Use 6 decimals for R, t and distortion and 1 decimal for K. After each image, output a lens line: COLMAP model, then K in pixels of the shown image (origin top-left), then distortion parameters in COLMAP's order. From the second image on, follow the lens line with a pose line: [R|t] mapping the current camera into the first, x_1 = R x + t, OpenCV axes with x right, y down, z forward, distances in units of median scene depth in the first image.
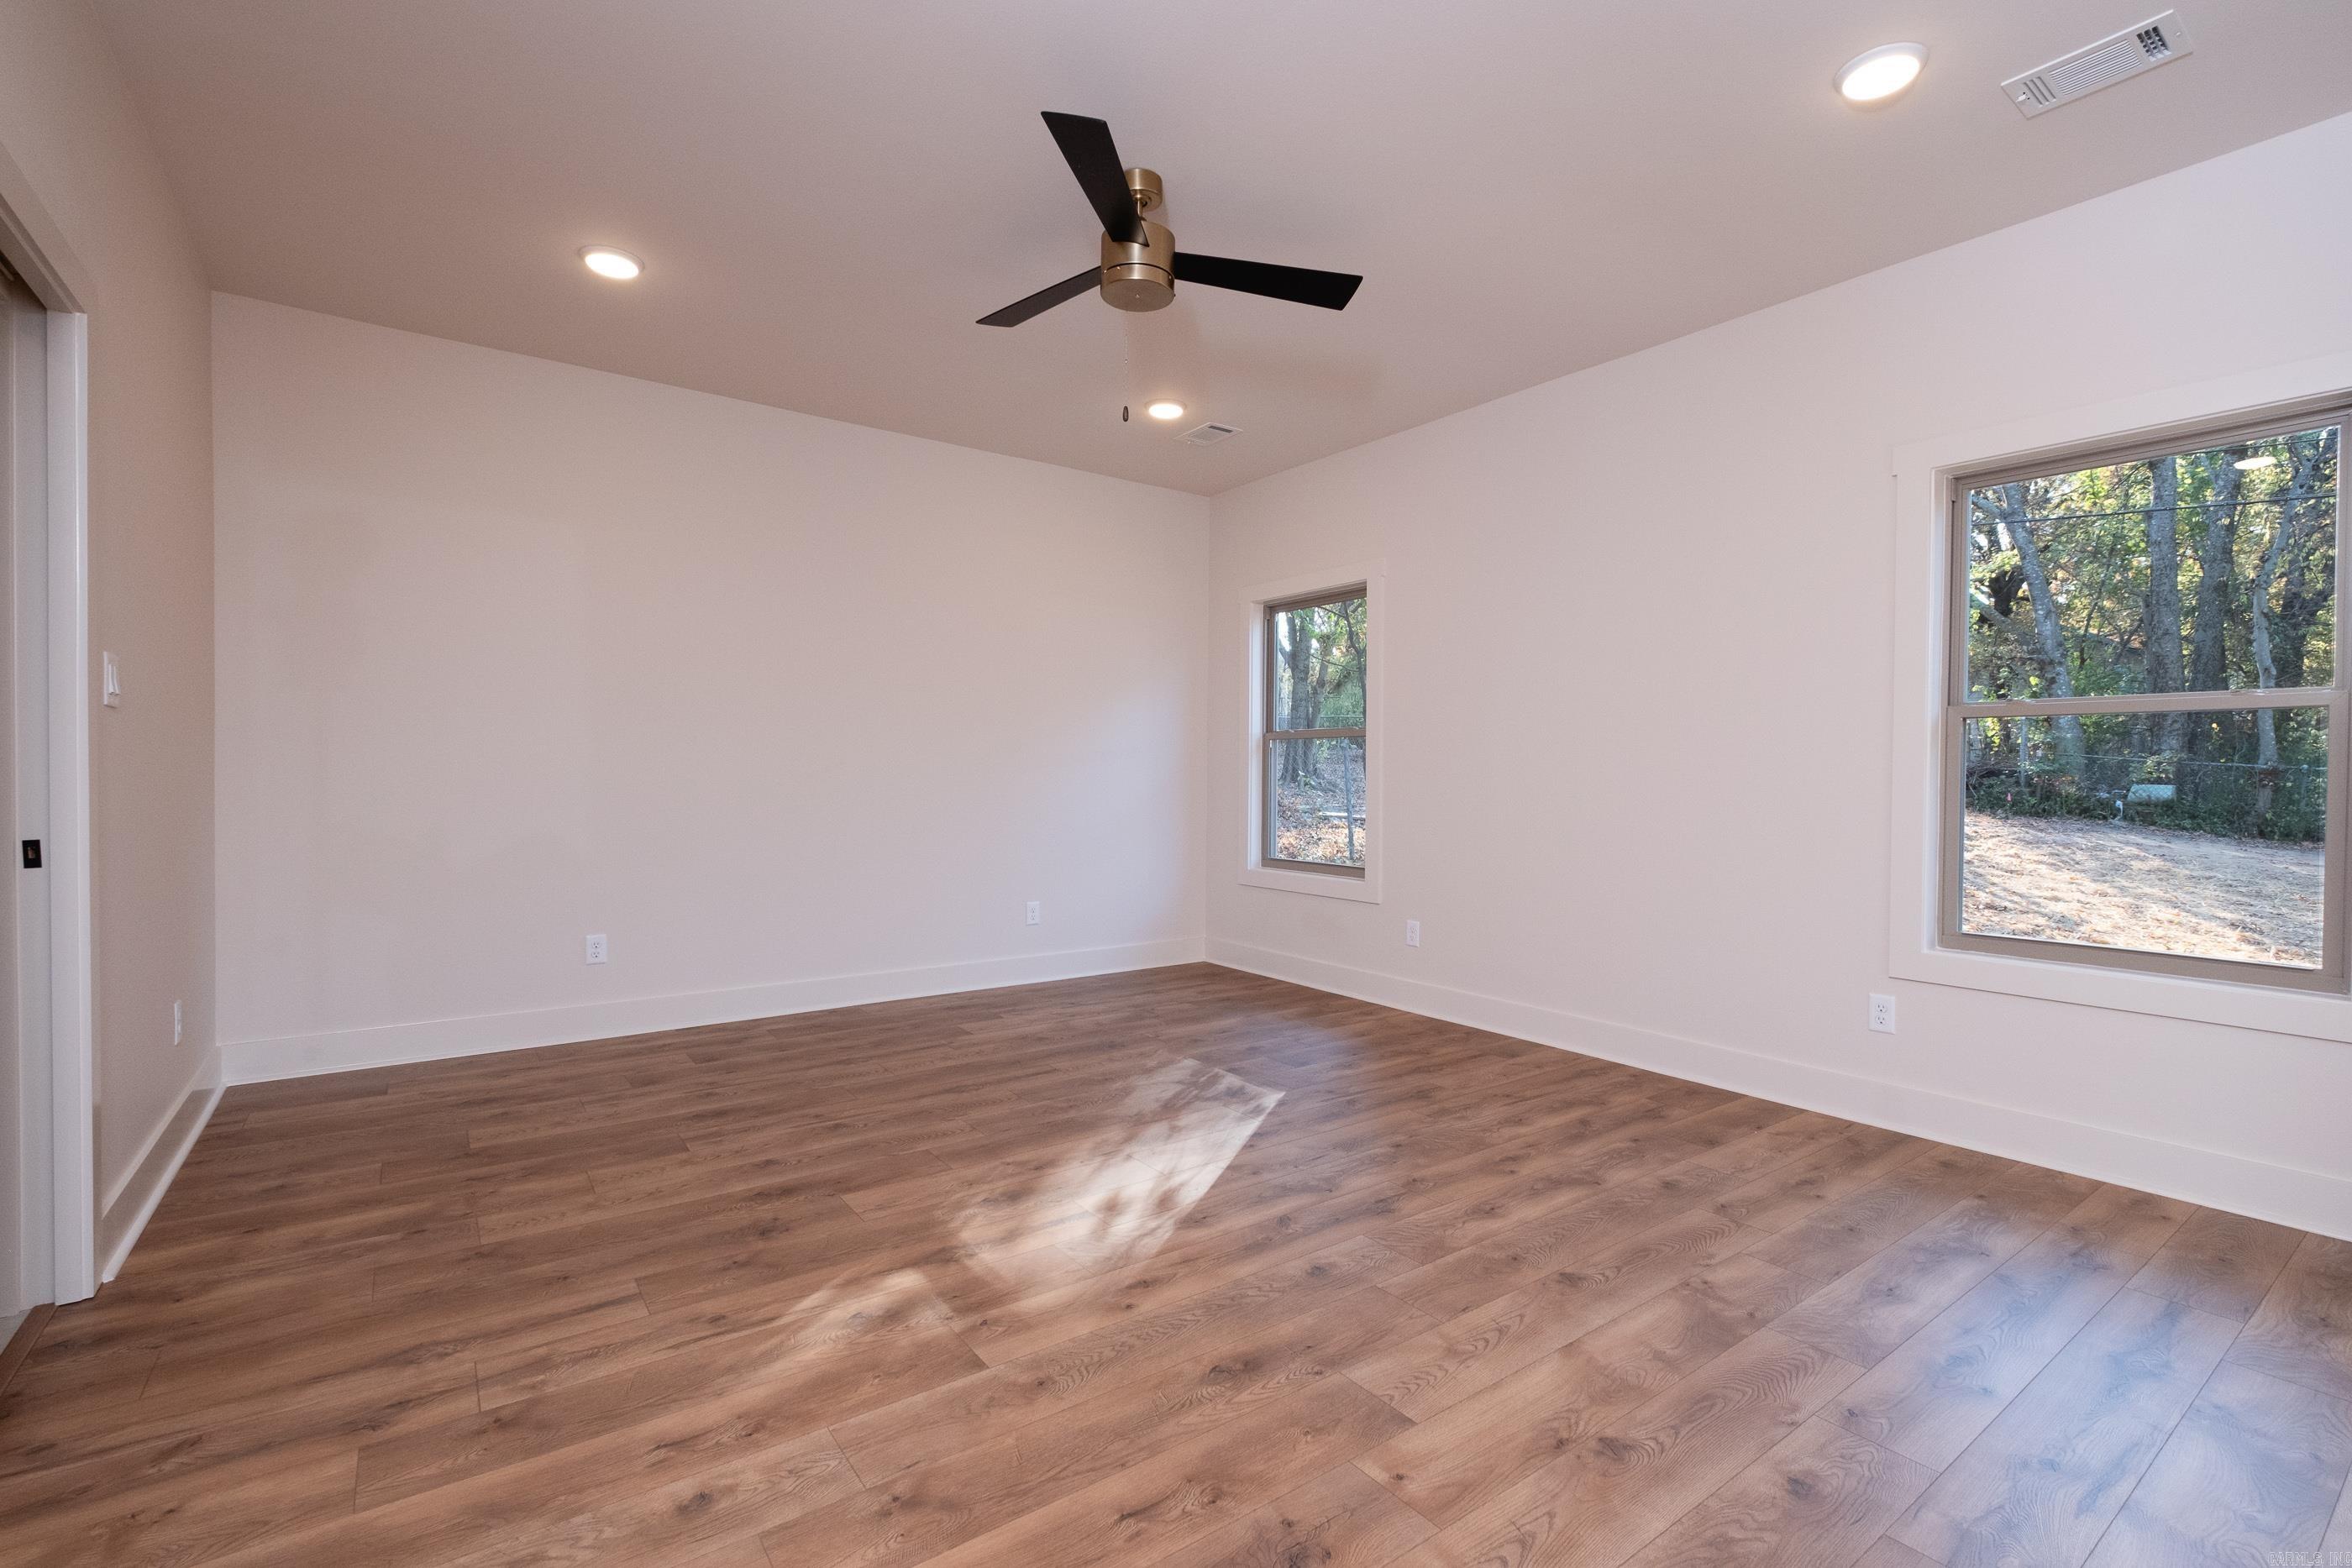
lens RADIAL K [[1053.3, 0, 1176.0], [0, 1053.3, 784.0], [0, 0, 1]] dist [0.002814, -0.000252]
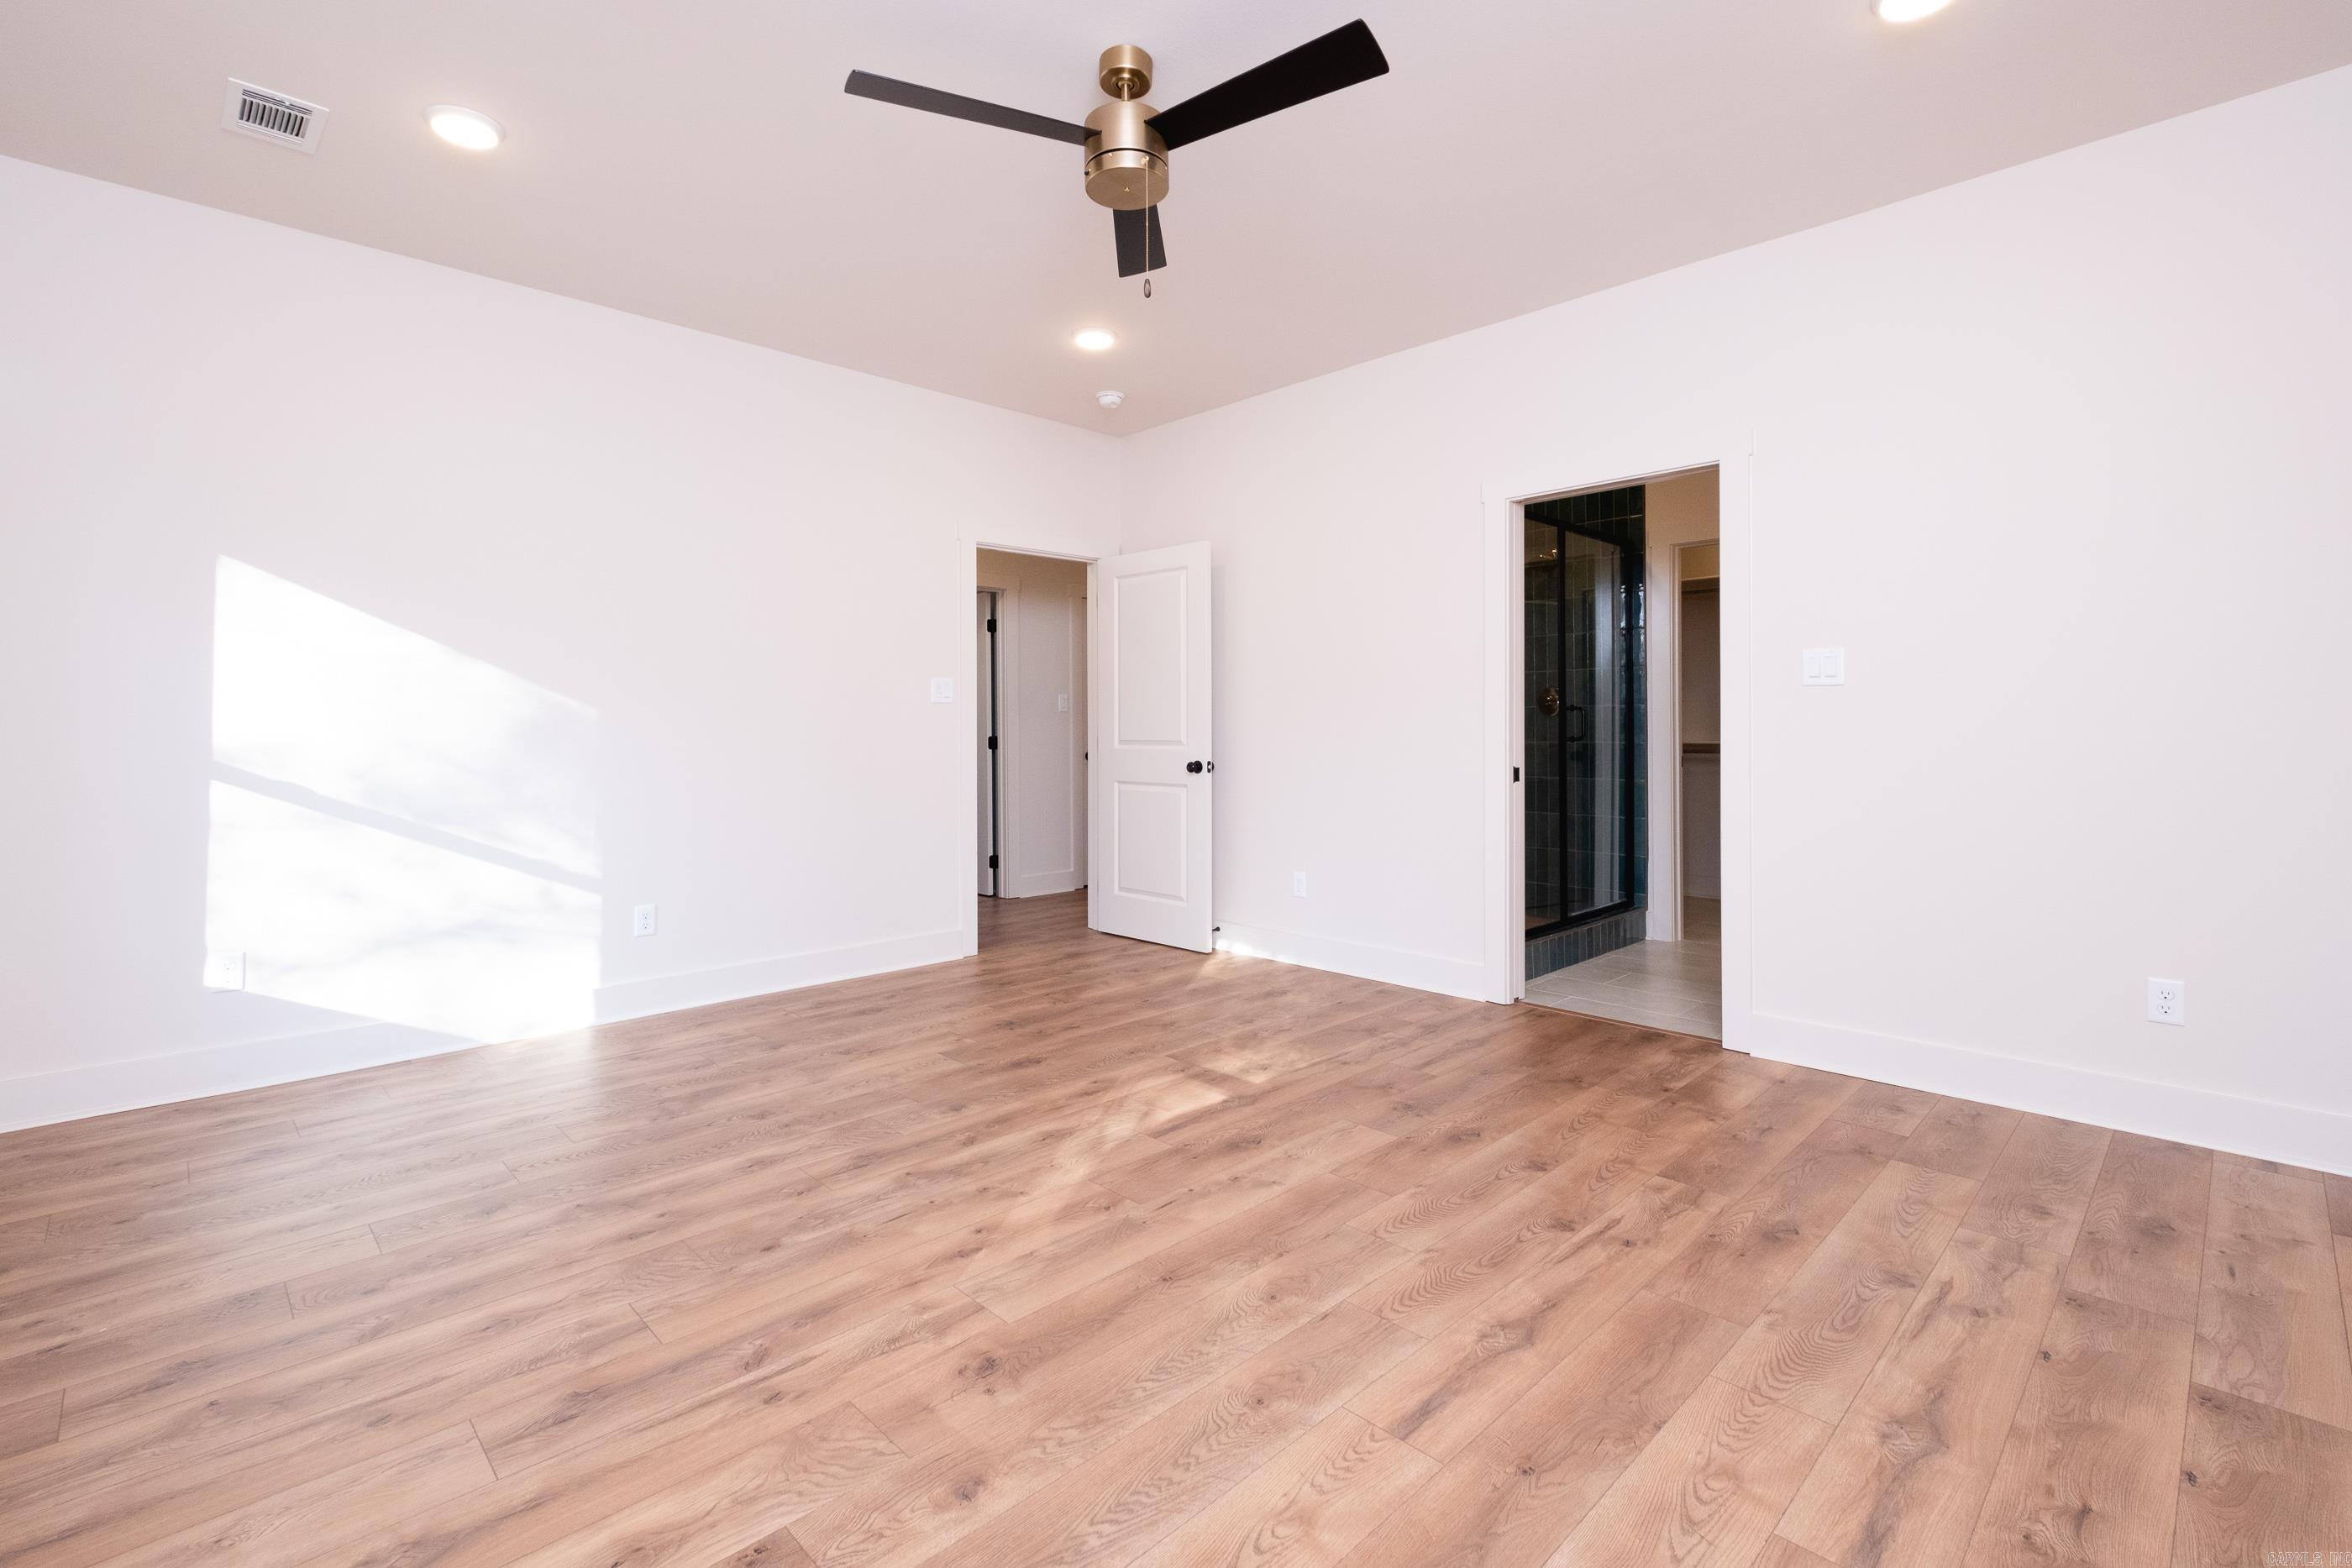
lens RADIAL K [[1035.4, 0, 1166.3], [0, 1035.4, 721.2], [0, 0, 1]] dist [-0.001279, -0.000646]
pose [[-0.990072, -0.004503, -0.140485, 0.050284], [-0.004657, 0.999989, 0.000770, -0.016420], [0.140480, 0.001417, -0.990082, 1.928297]]
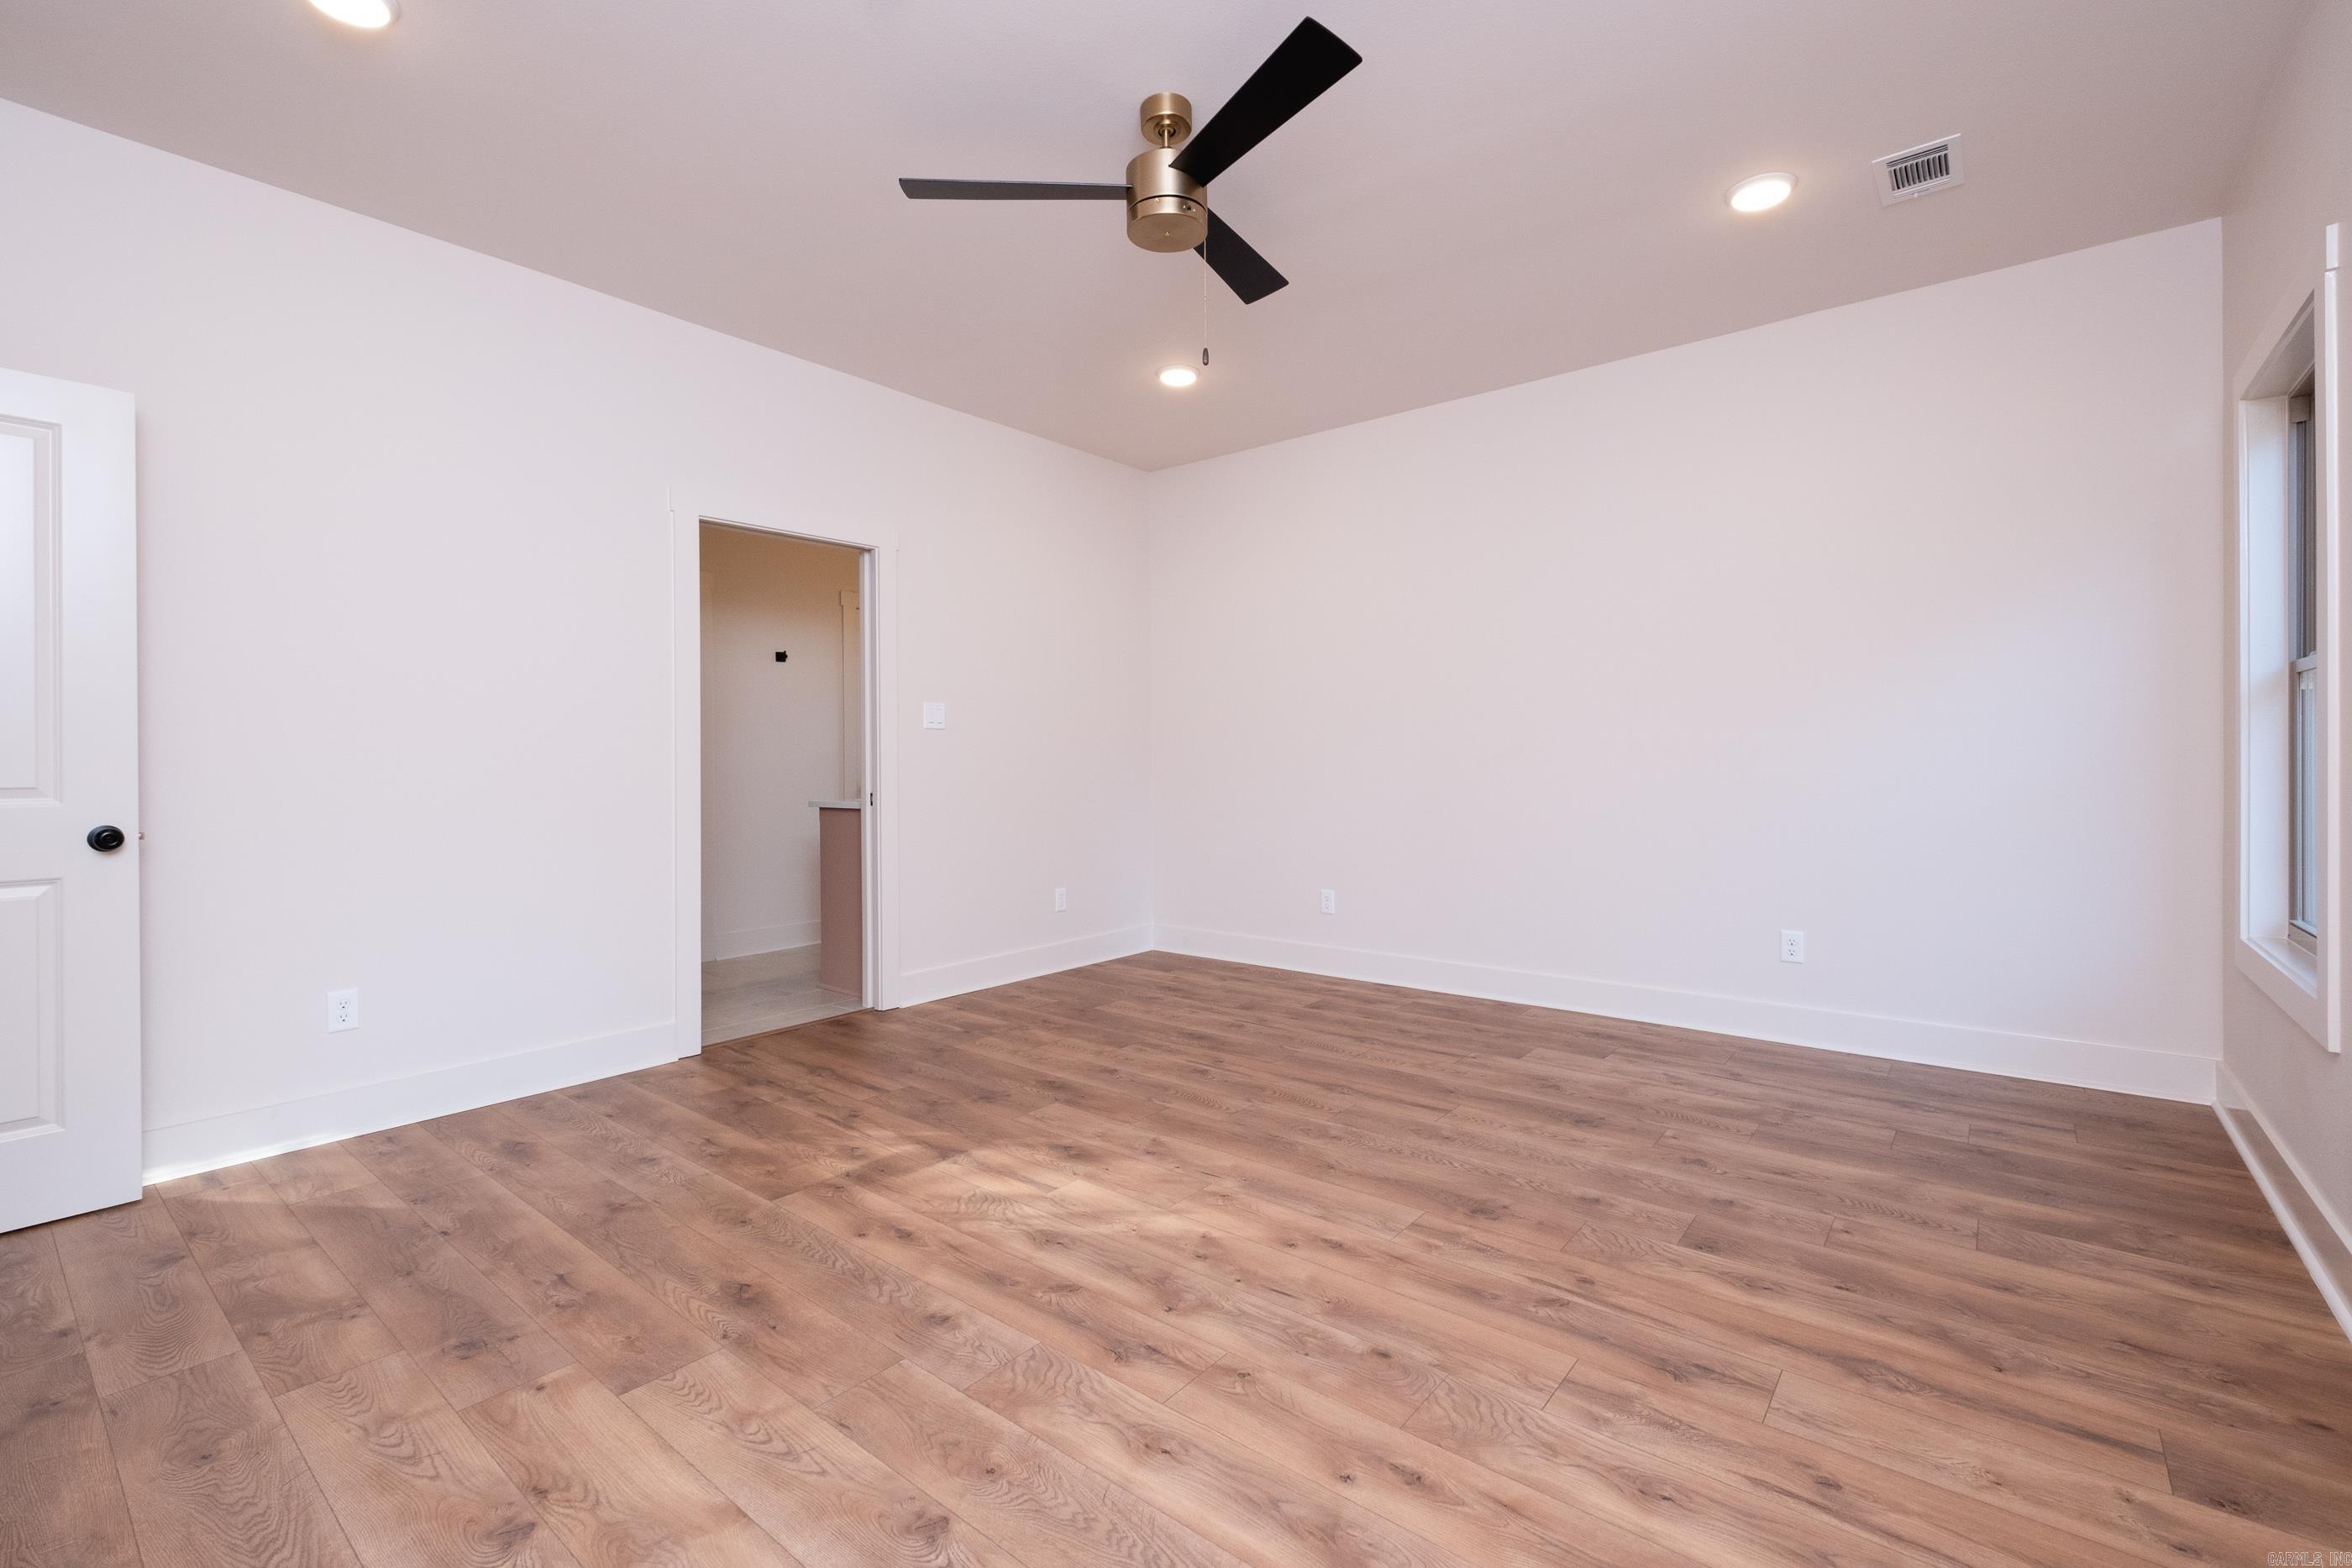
lens RADIAL K [[1026.8, 0, 1170.1], [0, 1026.8, 753.5], [0, 0, 1]] dist [0.004761, -0.000782]
pose [[0.247106, -0.010338, -0.968933, 0.853117], [0.000830, 0.999945, -0.010457, -0.001430], [0.968988, 0.001780, 0.247101, 0.815102]]
